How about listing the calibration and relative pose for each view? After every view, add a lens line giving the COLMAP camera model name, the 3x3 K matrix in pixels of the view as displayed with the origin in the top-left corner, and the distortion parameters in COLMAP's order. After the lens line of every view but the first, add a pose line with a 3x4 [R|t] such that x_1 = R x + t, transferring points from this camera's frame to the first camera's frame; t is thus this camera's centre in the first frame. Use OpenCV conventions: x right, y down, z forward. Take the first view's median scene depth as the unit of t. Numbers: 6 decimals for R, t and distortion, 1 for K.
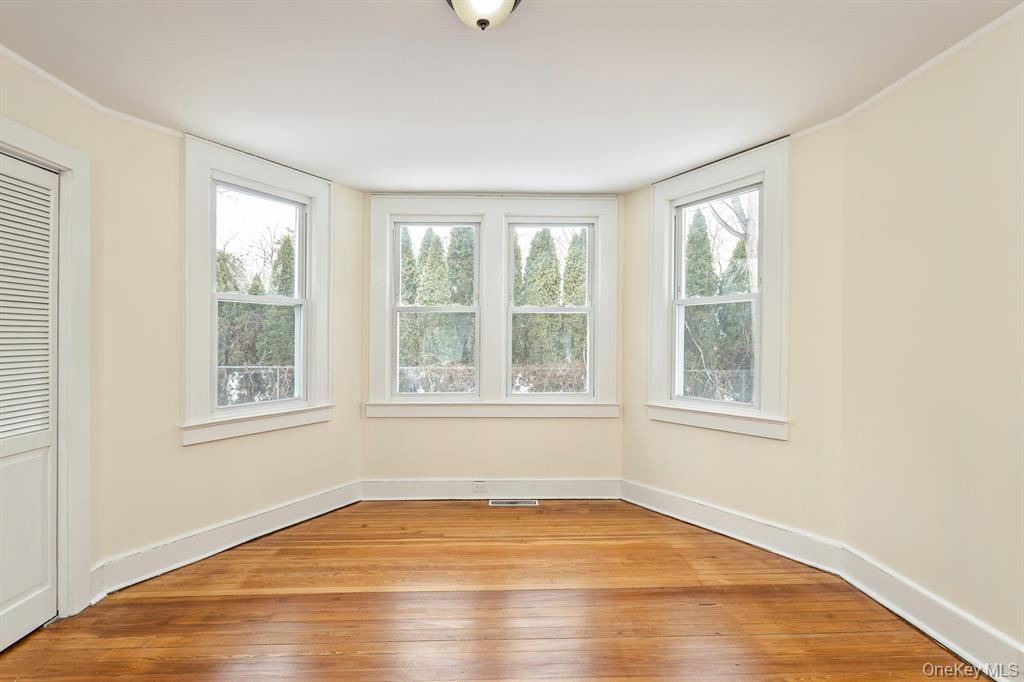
lens RADIAL K [[514.2, 0, 523.8], [0, 514.2, 334.6], [0, 0, 1]] dist [0.000645, 0.000585]
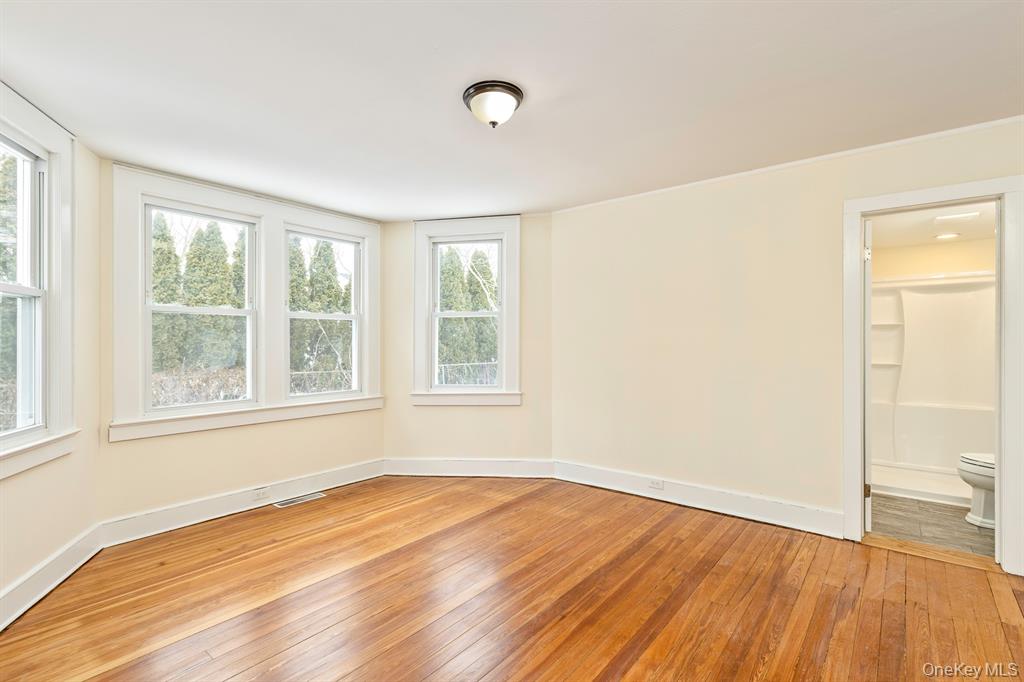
lens RADIAL K [[470.1, 0, 530.3], [0, 470.1, 338.9], [0, 0, 1]] dist [0.002653, 0.000067]
pose [[0.638864, 0.002277, 0.769316, -0.481995], [-0.000545, 0.999997, -0.002507, 0.002709], [-0.769320, 0.001183, 0.638863, 0.033705]]
